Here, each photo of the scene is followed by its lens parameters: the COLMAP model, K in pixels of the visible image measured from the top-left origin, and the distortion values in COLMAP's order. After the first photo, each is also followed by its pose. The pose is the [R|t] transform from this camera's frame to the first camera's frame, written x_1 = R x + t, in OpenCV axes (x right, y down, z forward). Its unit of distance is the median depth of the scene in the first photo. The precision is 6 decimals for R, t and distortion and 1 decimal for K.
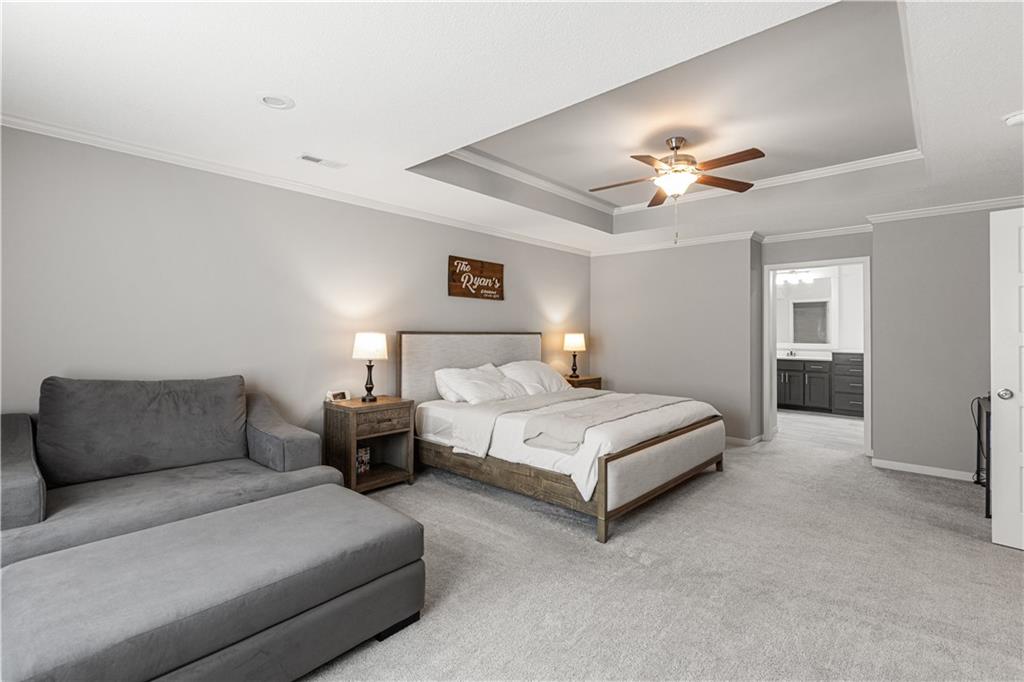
lens RADIAL K [[458.5, 0, 517.2], [0, 458.5, 333.0], [0, 0, 1]] dist [-0.000426, -0.000120]
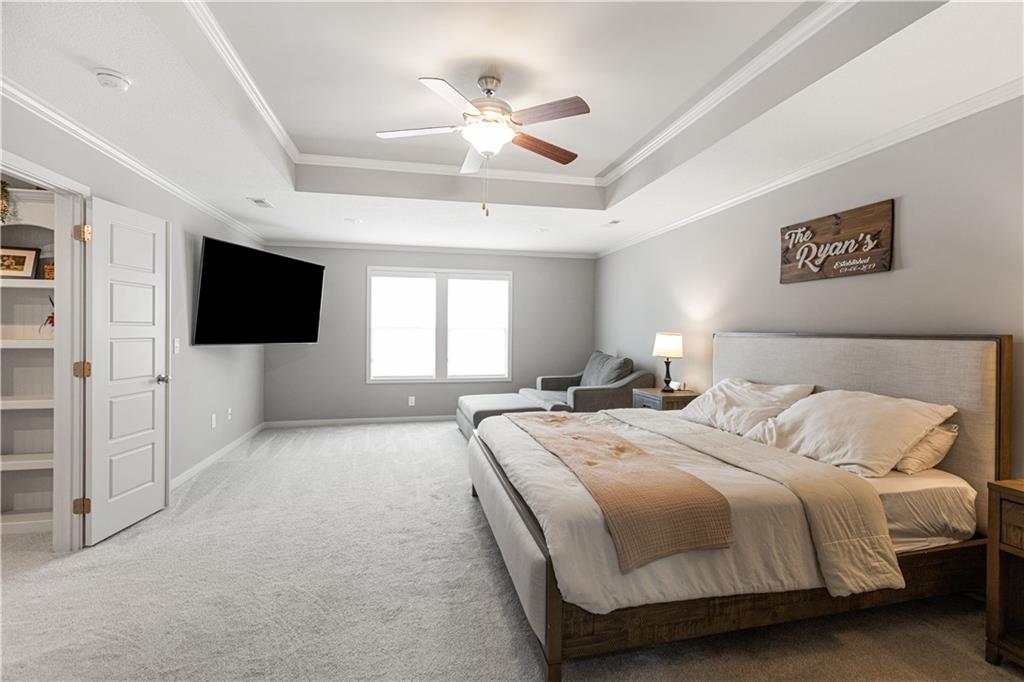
lens RADIAL K [[471.6, 0, 518.7], [0, 471.6, 334.1], [0, 0, 1]] dist [0.000602, 0.000093]
pose [[-0.577550, -0.001985, -0.816353, 0.787669], [-0.008501, 0.999957, 0.003583, -0.001293], [0.816311, 0.009009, -0.577542, 1.227790]]
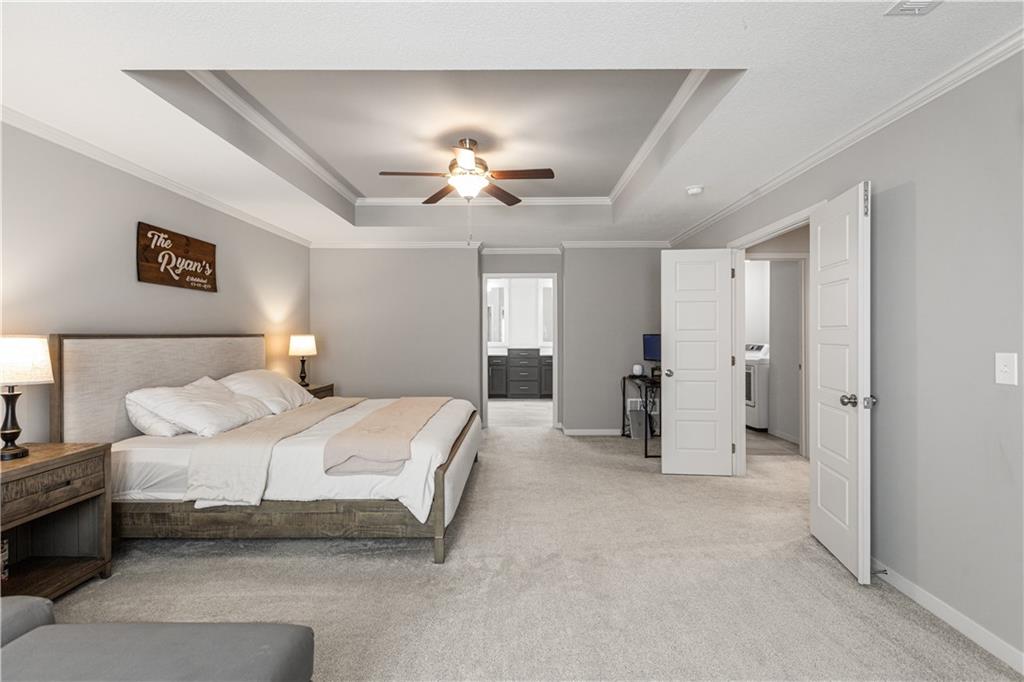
lens RADIAL K [[451.4, 0, 509.5], [0, 451.4, 338.4], [0, 0, 1]] dist [0.000425, 0.000235]
pose [[0.755037, -0.014416, 0.655524, -0.195632], [0.007854, 0.999885, 0.012943, -0.001535], [-0.655636, -0.004624, 0.755063, 0.153625]]
